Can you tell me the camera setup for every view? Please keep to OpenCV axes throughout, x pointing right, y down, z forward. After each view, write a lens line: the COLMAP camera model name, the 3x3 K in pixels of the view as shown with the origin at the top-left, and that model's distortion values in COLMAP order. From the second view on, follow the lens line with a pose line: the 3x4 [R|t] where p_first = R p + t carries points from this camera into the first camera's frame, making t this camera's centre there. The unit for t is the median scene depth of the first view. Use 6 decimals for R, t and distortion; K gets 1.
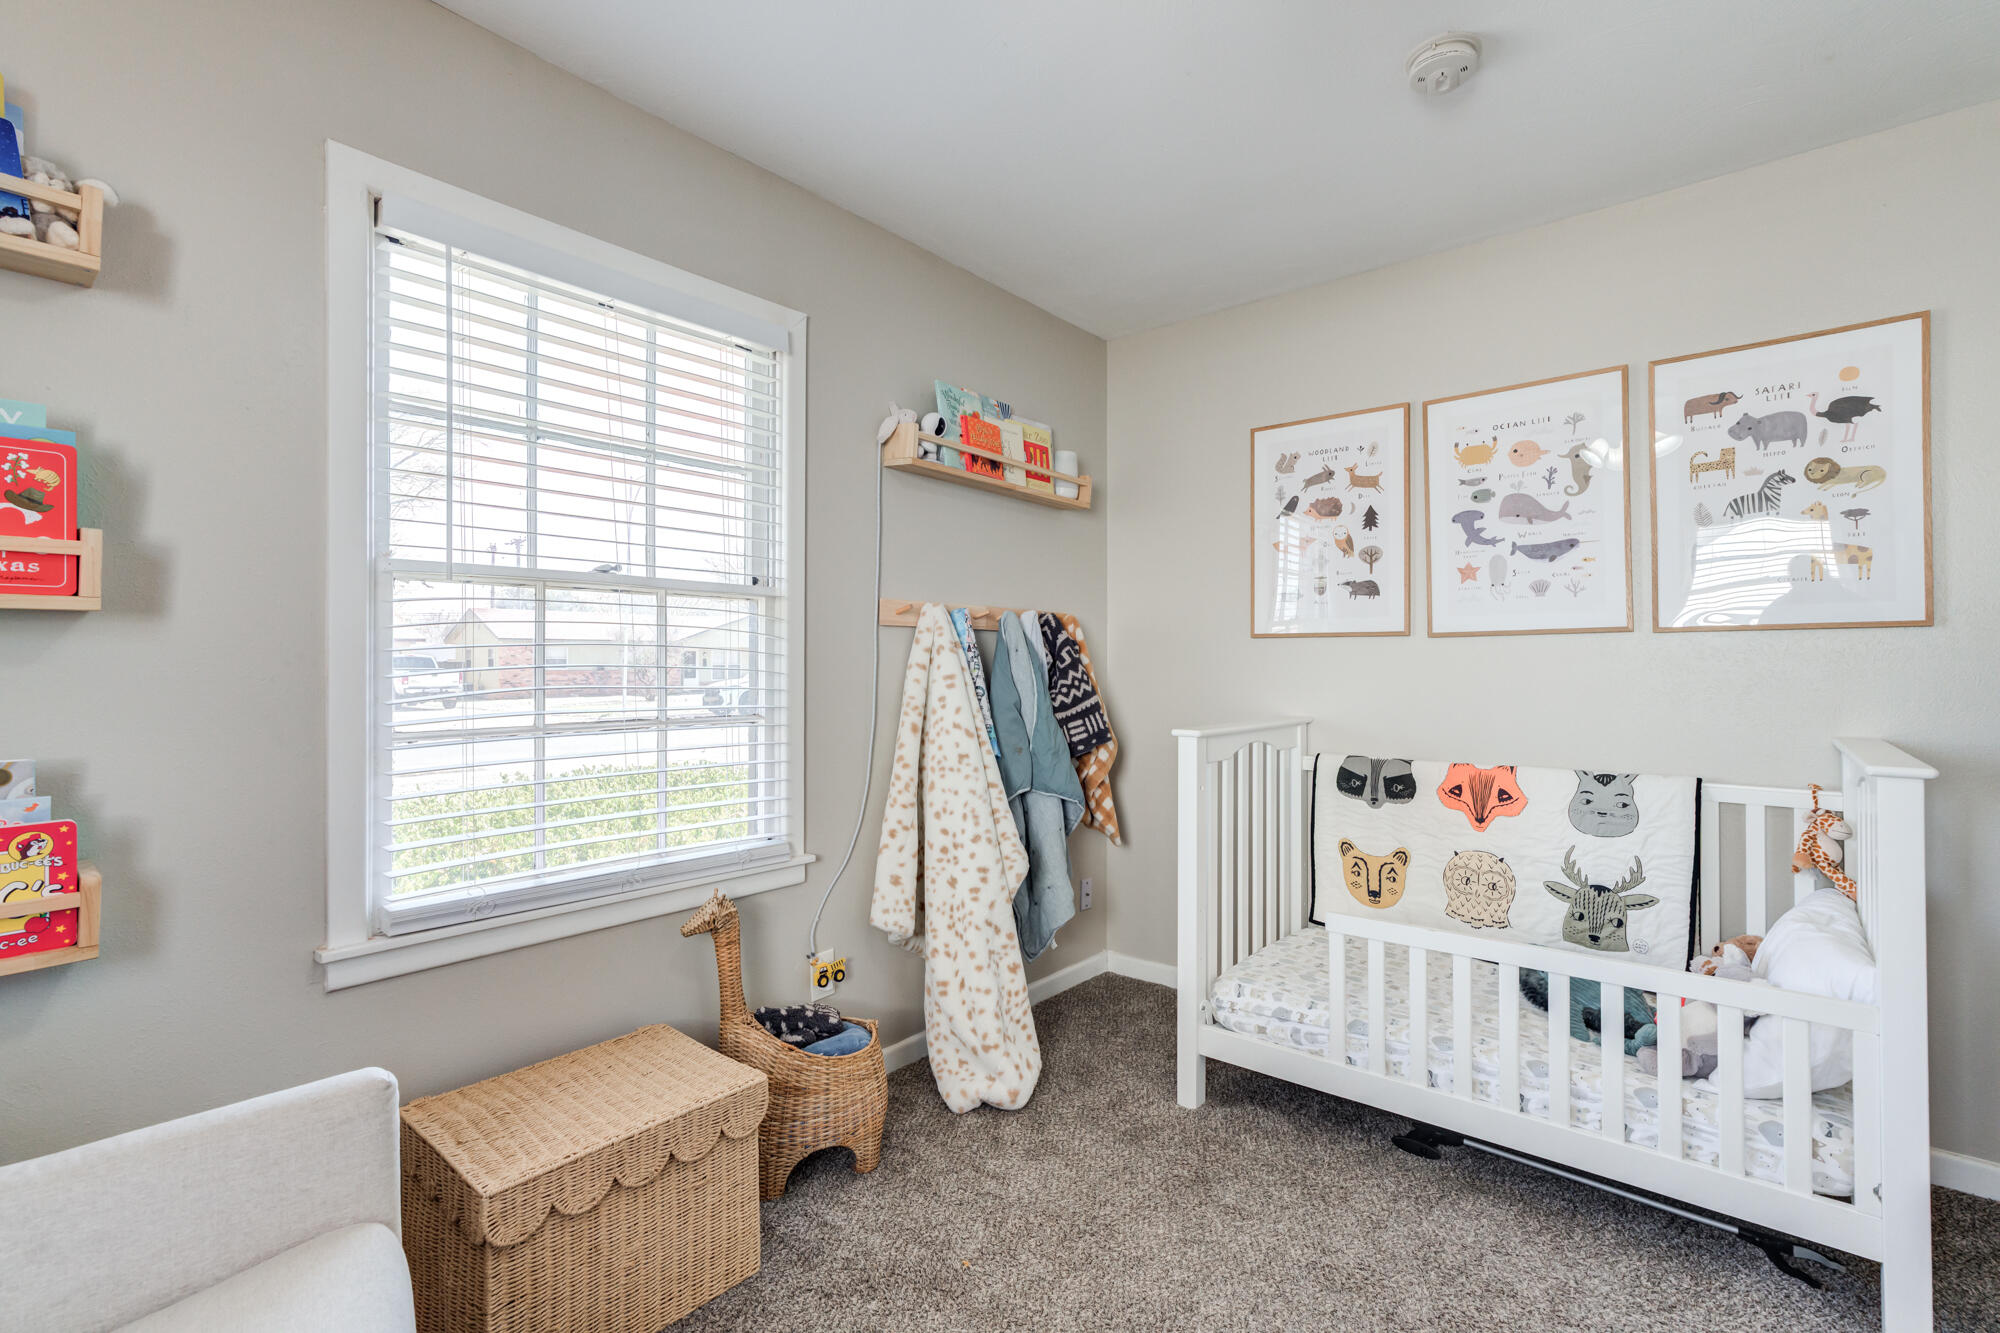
lens RADIAL K [[934.4, 0, 971.3], [0, 934.4, 656.2], [0, 0, 1]] dist [-0.020895, 0.015769]
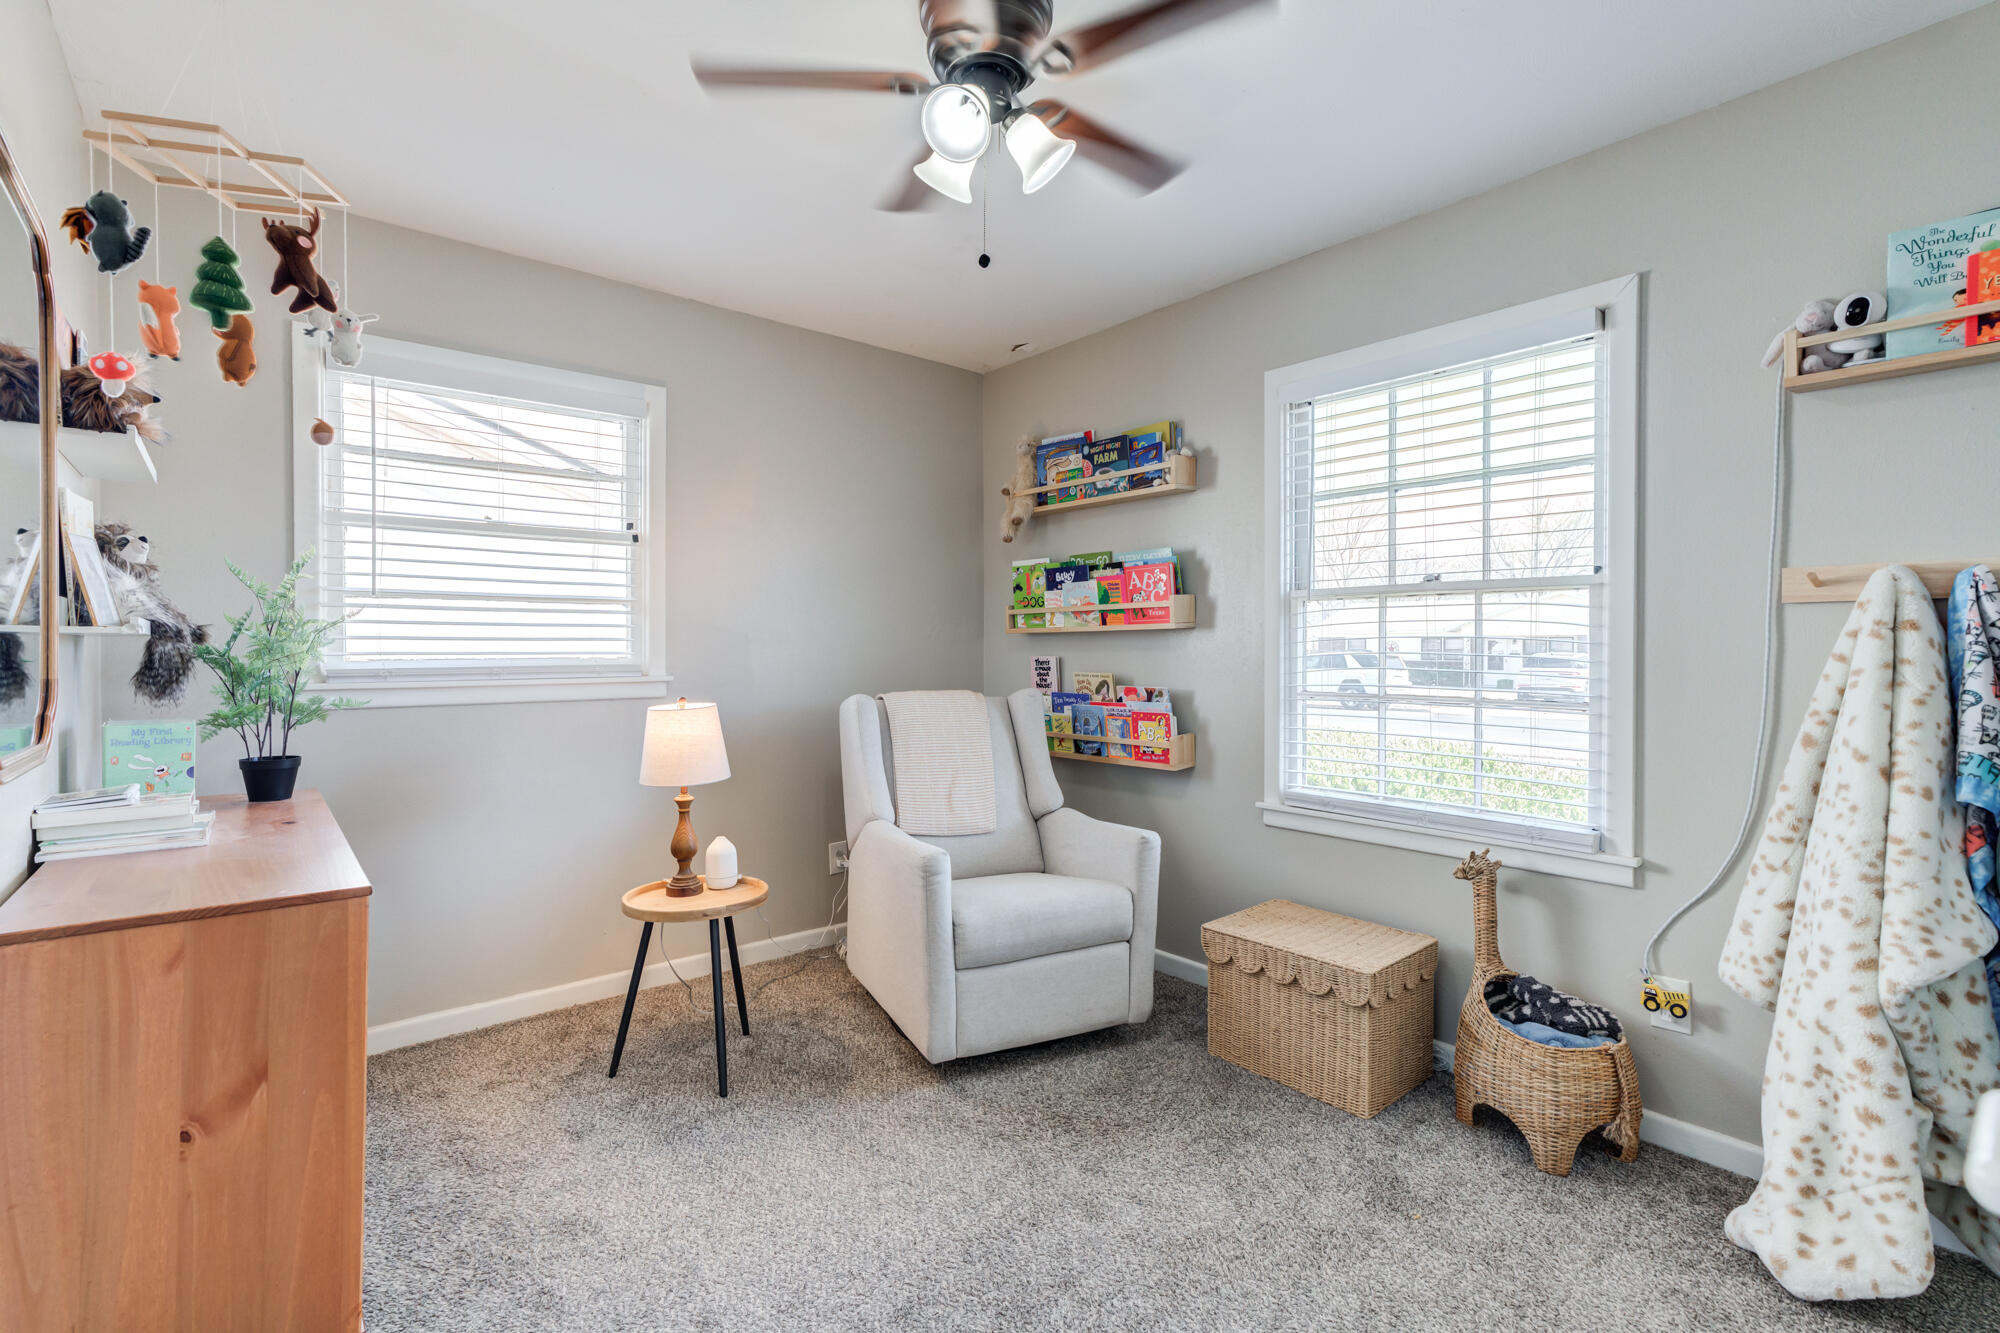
lens RADIAL K [[903.6, 0, 989.9], [0, 903.6, 662.7], [0, 0, 1]] dist [-0.015251, 0.013951]
pose [[-0.187105, 0.009846, -0.982291, 0.833120], [-0.000603, 0.999948, 0.010137, 0.009238], [0.982340, 0.002489, -0.187089, 0.544737]]
